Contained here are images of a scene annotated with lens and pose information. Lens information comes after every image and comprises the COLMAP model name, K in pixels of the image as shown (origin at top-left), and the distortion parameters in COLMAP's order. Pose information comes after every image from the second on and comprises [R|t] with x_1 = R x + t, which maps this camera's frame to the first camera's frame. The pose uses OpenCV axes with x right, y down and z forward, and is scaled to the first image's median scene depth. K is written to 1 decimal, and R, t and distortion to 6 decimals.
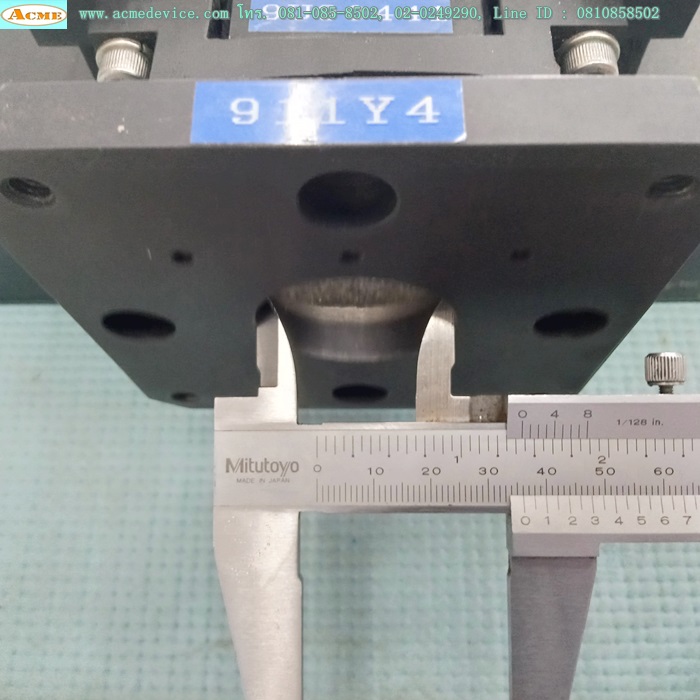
lens RADIAL K [[708.5, 0, 359.9], [0, 708.5, 347.3], [0, 0, 1]] dist [0.029617, 0.000000]
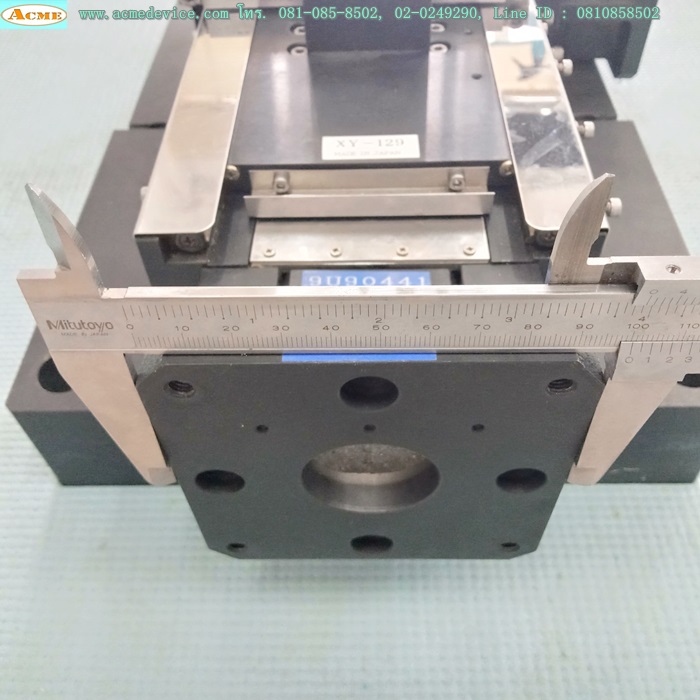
lens RADIAL K [[708.5, 0, 353.4], [0, 708.5, 348.7], [0, 0, 1]] dist [0.029617, 0.000000]
pose [[0.999964, -0.001320, -0.008436, -0.024408], [-0.001181, 0.957083, -0.289812, 0.107965], [0.008456, 0.289811, 0.957046, -0.384622]]
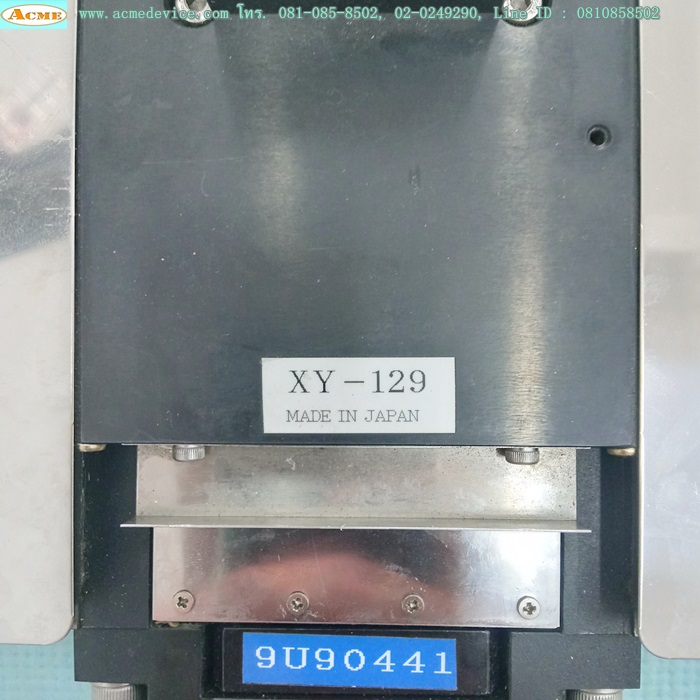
lens RADIAL K [[708.5, 0, 347.3], [0, 708.5, 343.6], [0, 0, 1]] dist [0.029617, 0.000000]
pose [[0.999987, -0.005006, -0.001141, -0.011387], [0.005054, 0.920805, 0.389990, -1.075542], [-0.000902, -0.389991, 0.920818, 0.262934]]
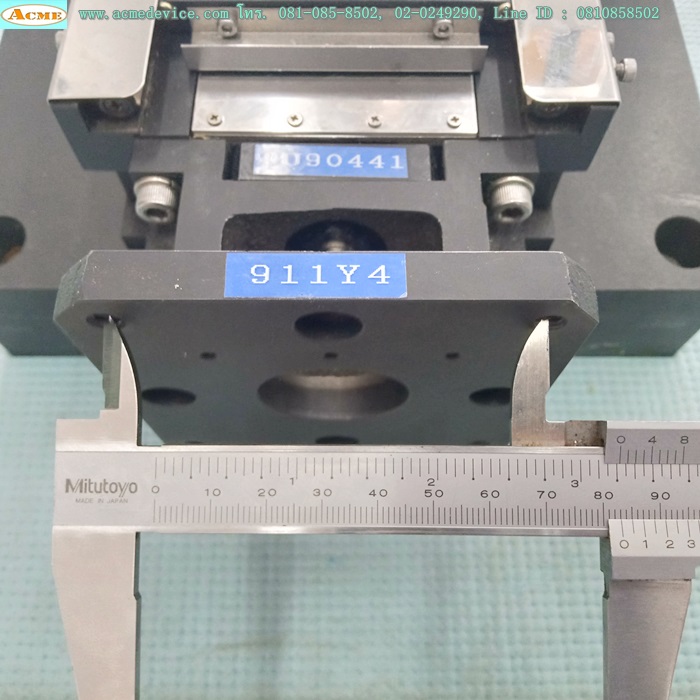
lens RADIAL K [[708.5, 0, 354.5], [0, 708.5, 349.1], [0, 0, 1]] dist [0.029617, 0.000000]
pose [[0.999720, 0.002467, 0.023526, 0.000866], [-0.002068, 0.999854, -0.016971, -0.083667], [-0.023564, 0.016917, 0.999579, -0.270466]]
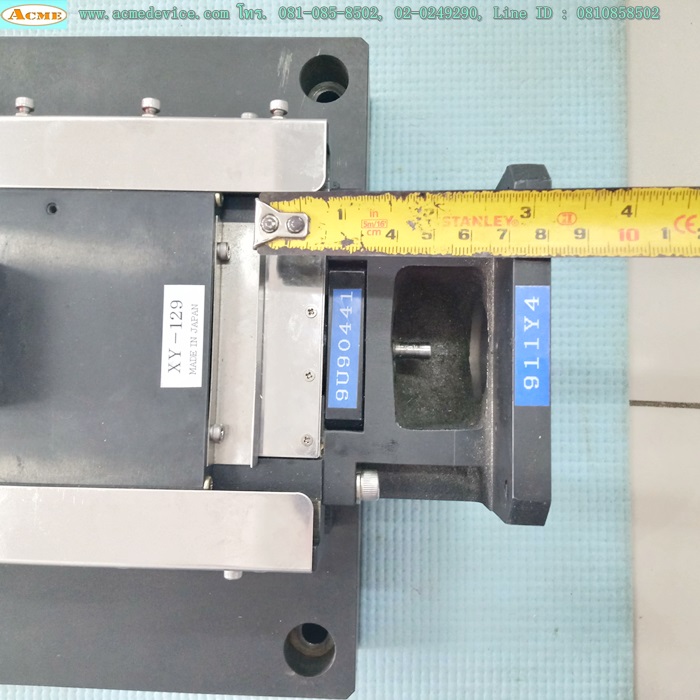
lens RADIAL K [[708.5, 0, 351.5], [0, 708.5, 351.7], [0, 0, 1]] dist [0.029617, 0.000000]
pose [[0.014802, -0.995233, 0.096399, -0.161377], [0.928033, 0.049562, 0.369185, -0.940551], [-0.372203, 0.083997, 0.924343, -0.482325]]
